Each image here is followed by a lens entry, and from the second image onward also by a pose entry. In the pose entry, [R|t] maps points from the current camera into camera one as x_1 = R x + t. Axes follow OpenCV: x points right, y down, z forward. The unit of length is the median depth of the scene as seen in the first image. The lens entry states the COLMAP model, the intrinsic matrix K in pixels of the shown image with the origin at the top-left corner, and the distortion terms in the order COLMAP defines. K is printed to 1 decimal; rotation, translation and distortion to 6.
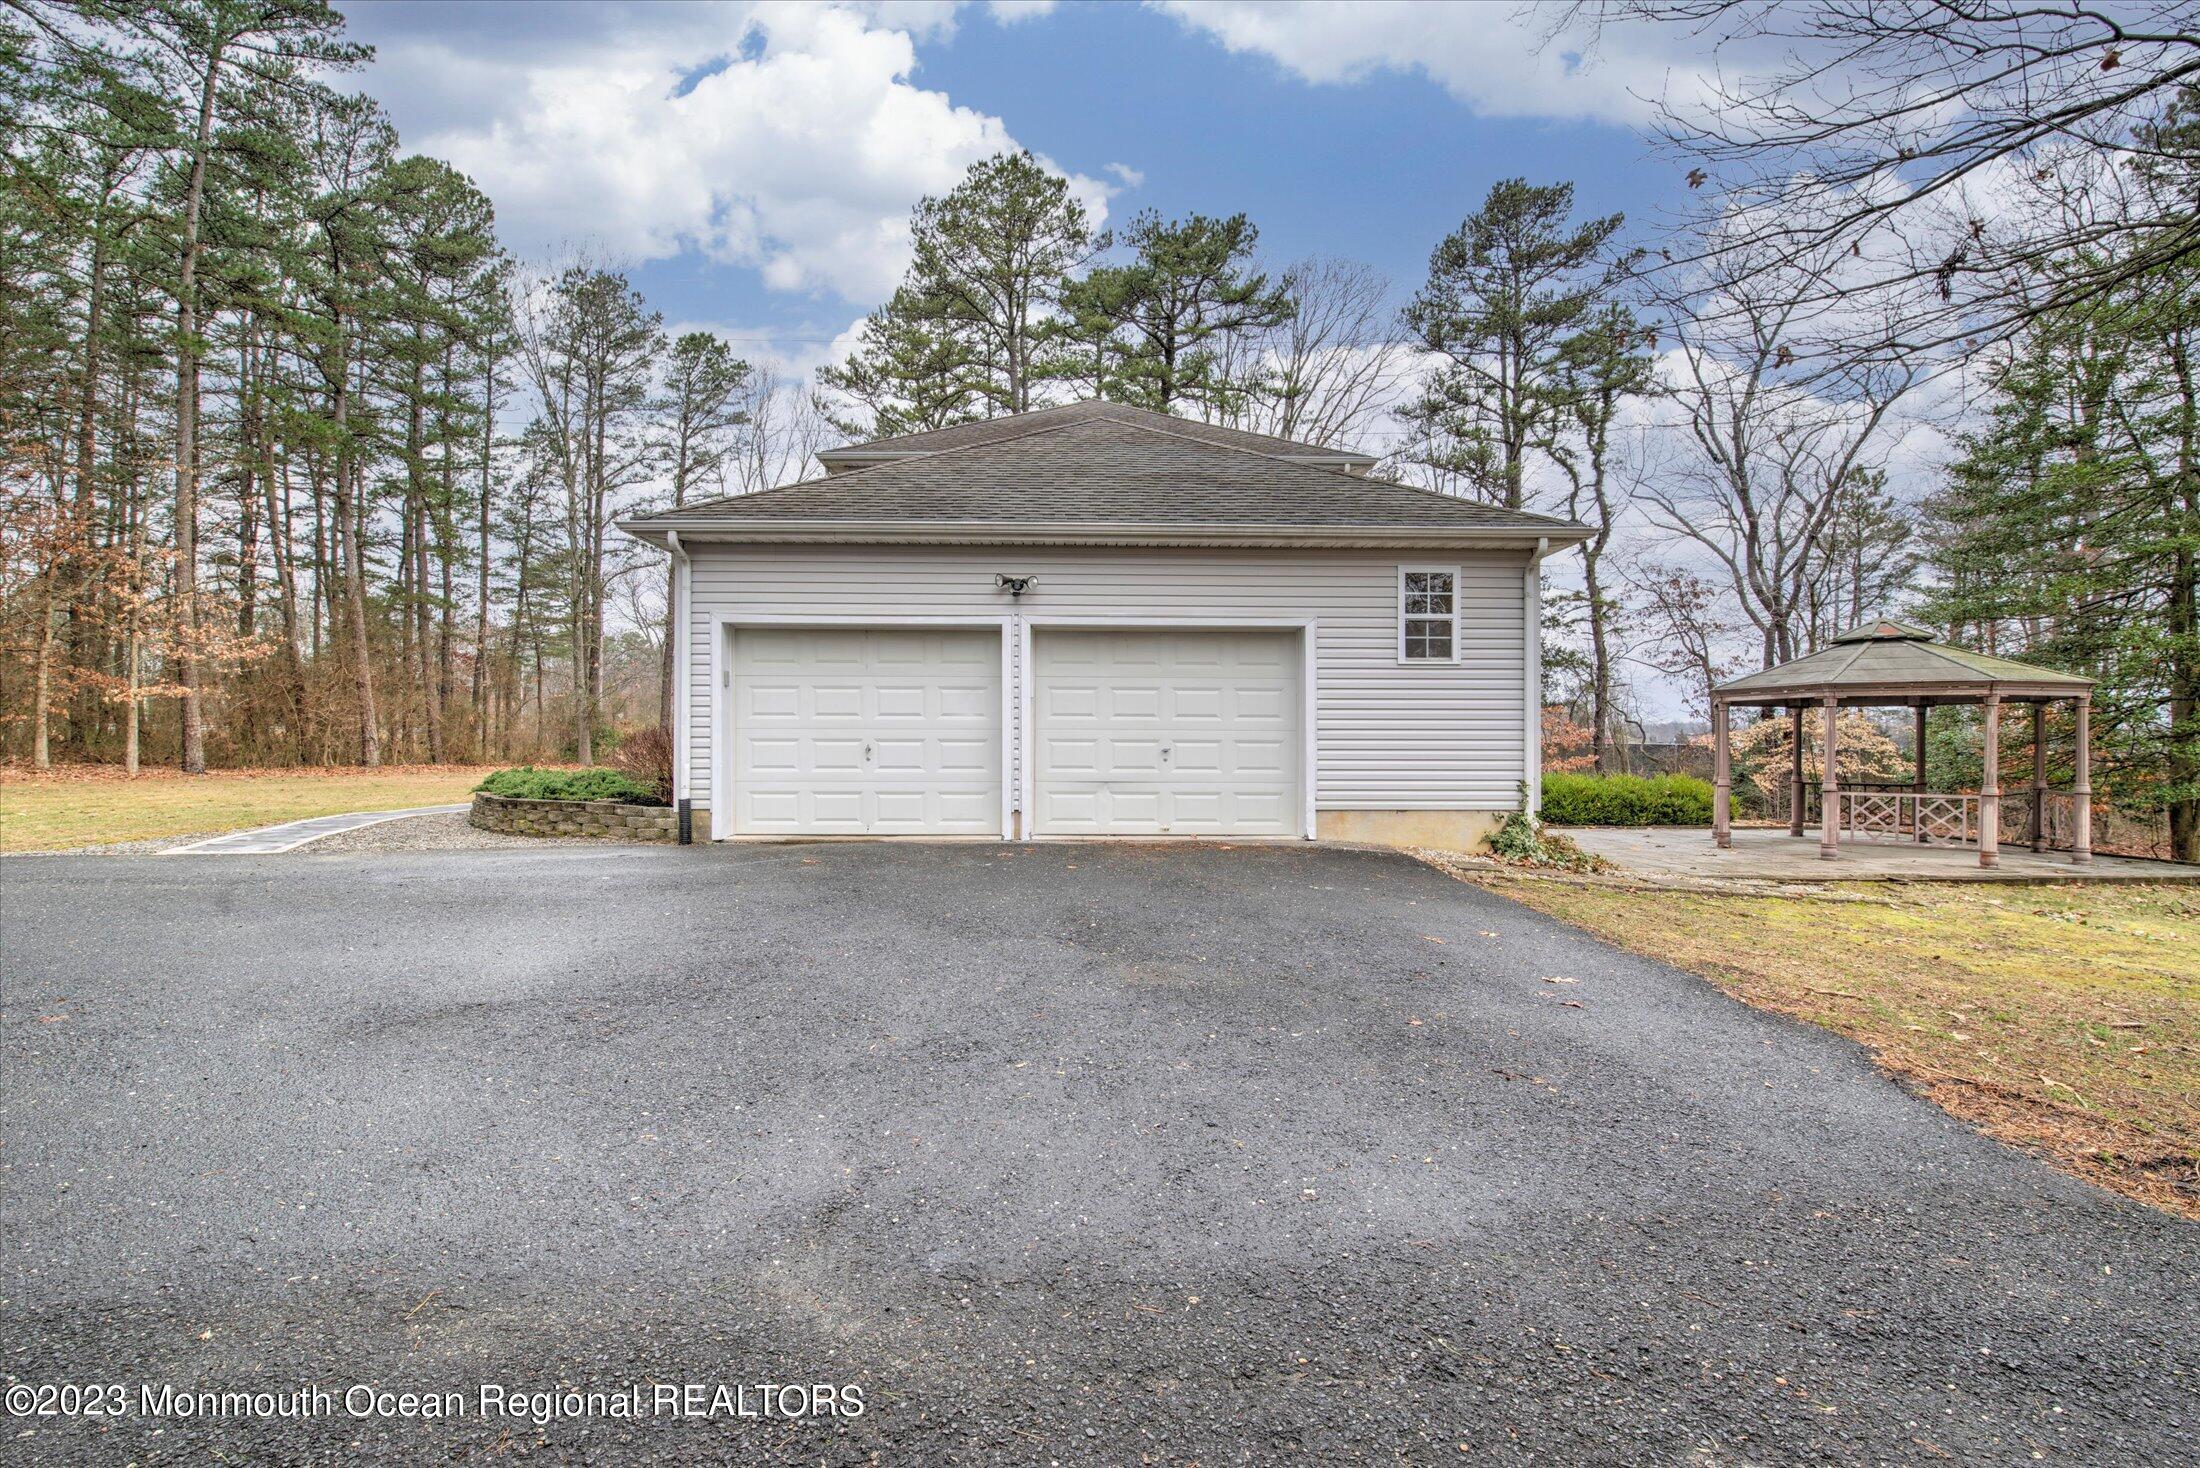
lens RADIAL K [[940.7, 0, 1101.4], [0, 940.7, 751.6], [0, 0, 1]] dist [0.020817, -0.010705]
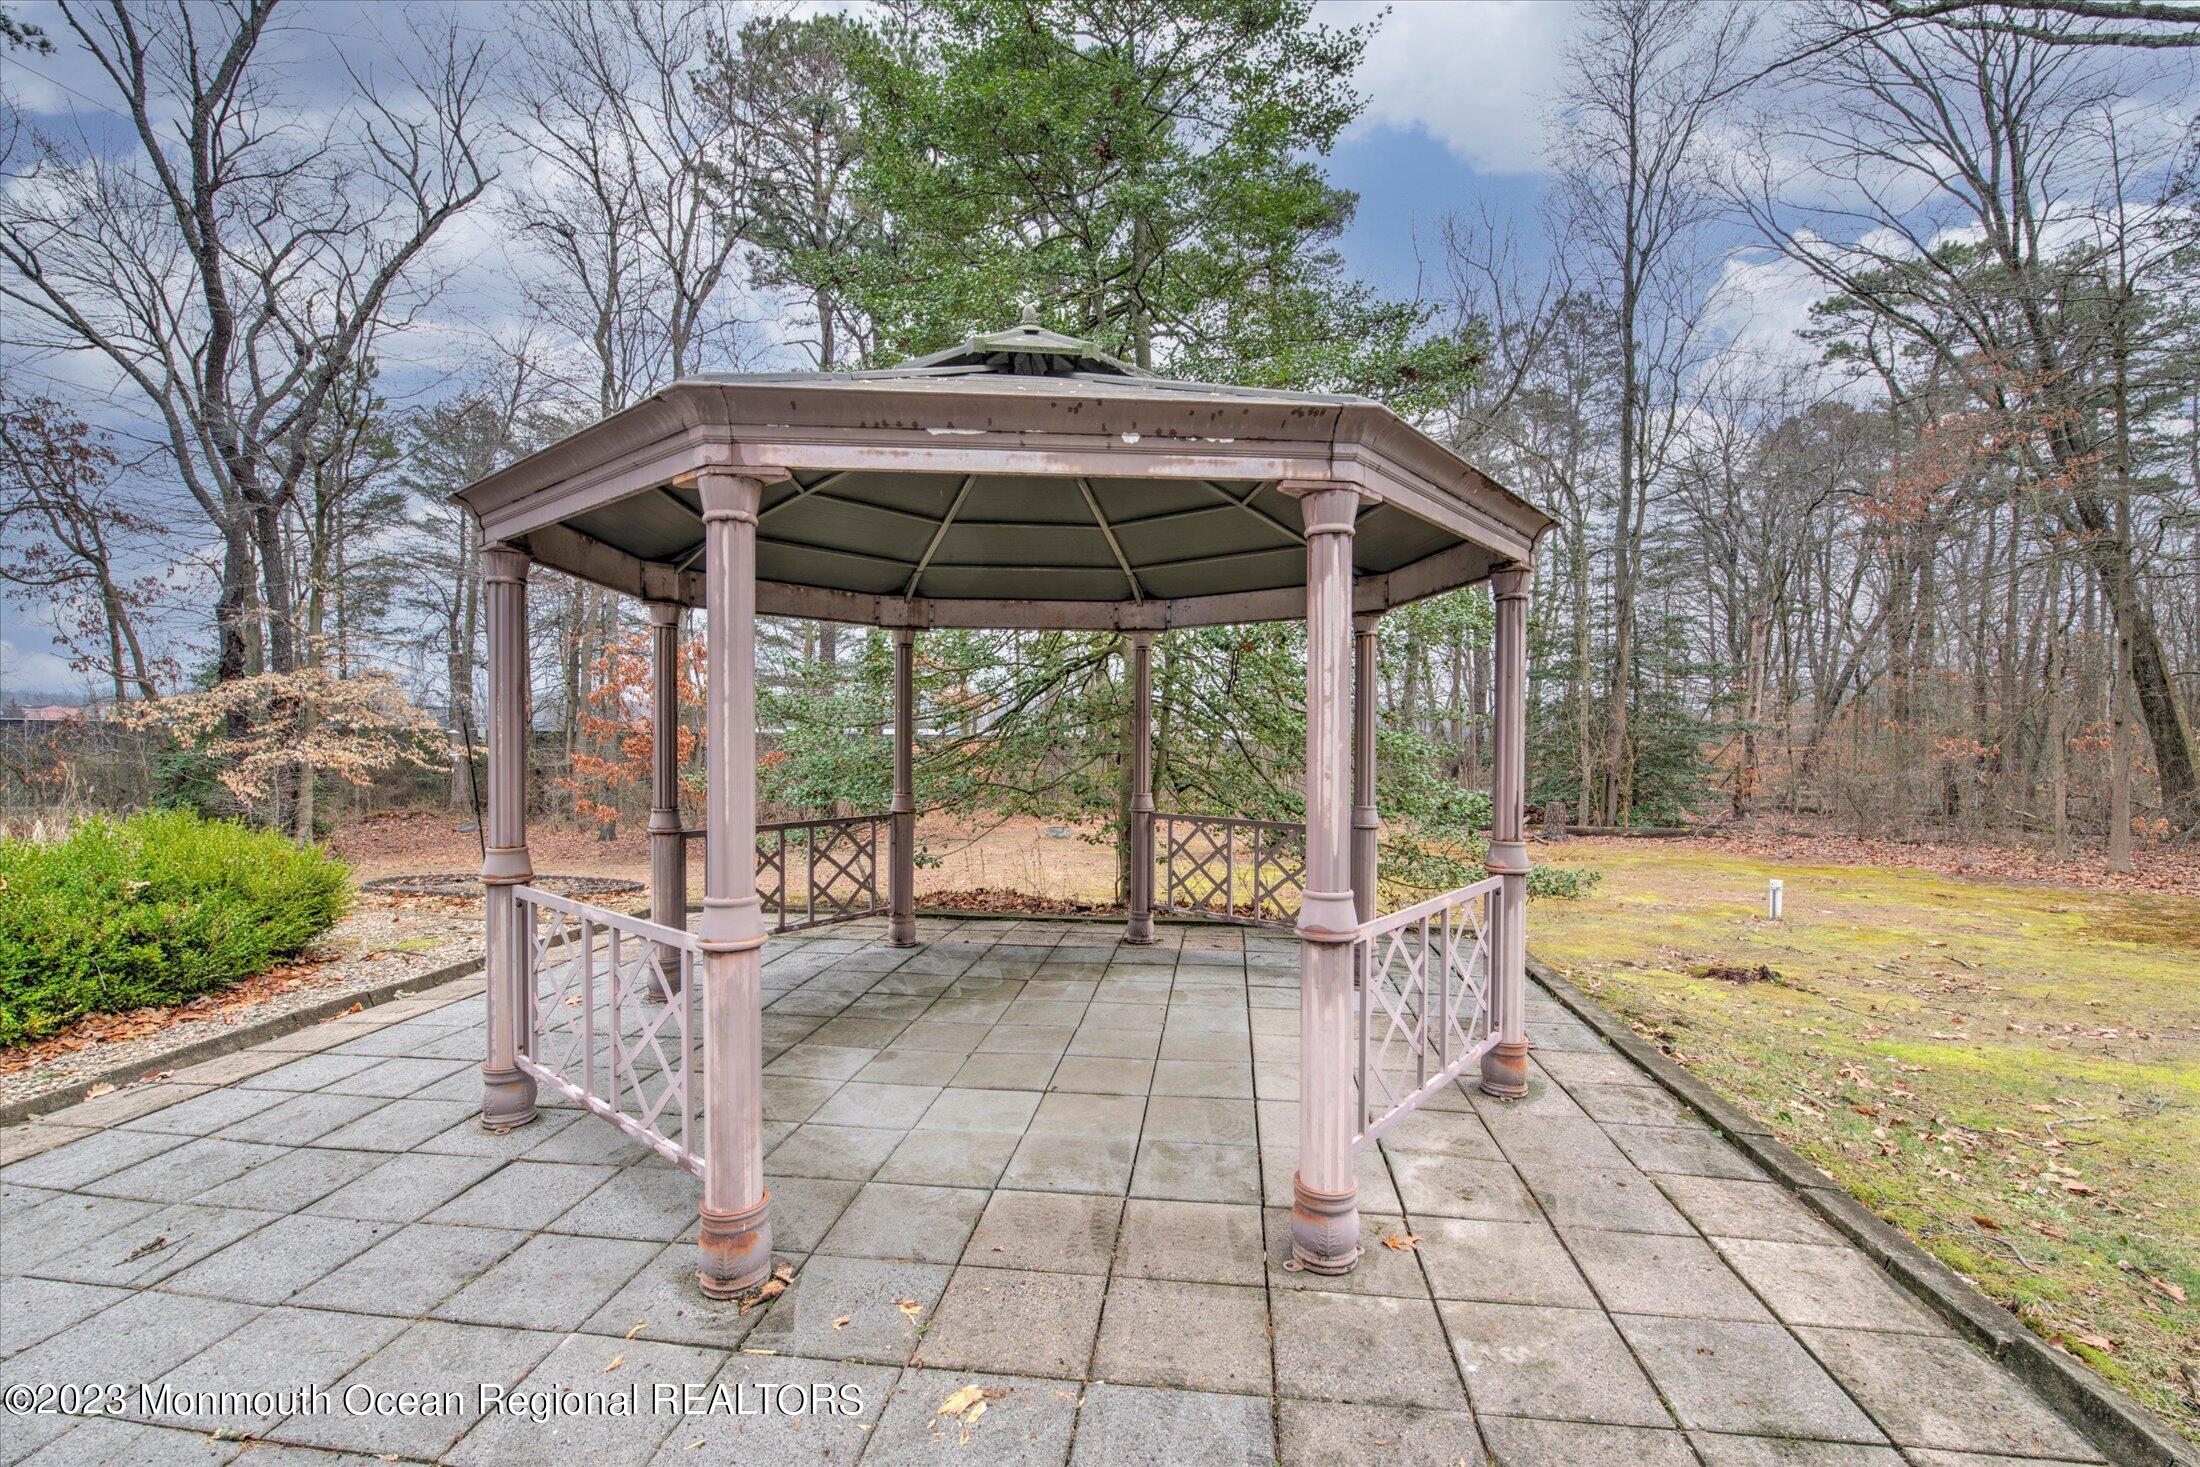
lens RADIAL K [[953.8, 0, 1092.8], [0, 953.8, 740.3], [0, 0, 1]] dist [0.000096, -0.003384]
pose [[0.165169, -0.017170, 0.986116, 0.199250], [-0.002390, 0.999839, 0.017809, -0.006233], [-0.986262, -0.005298, 0.165101, 0.371906]]
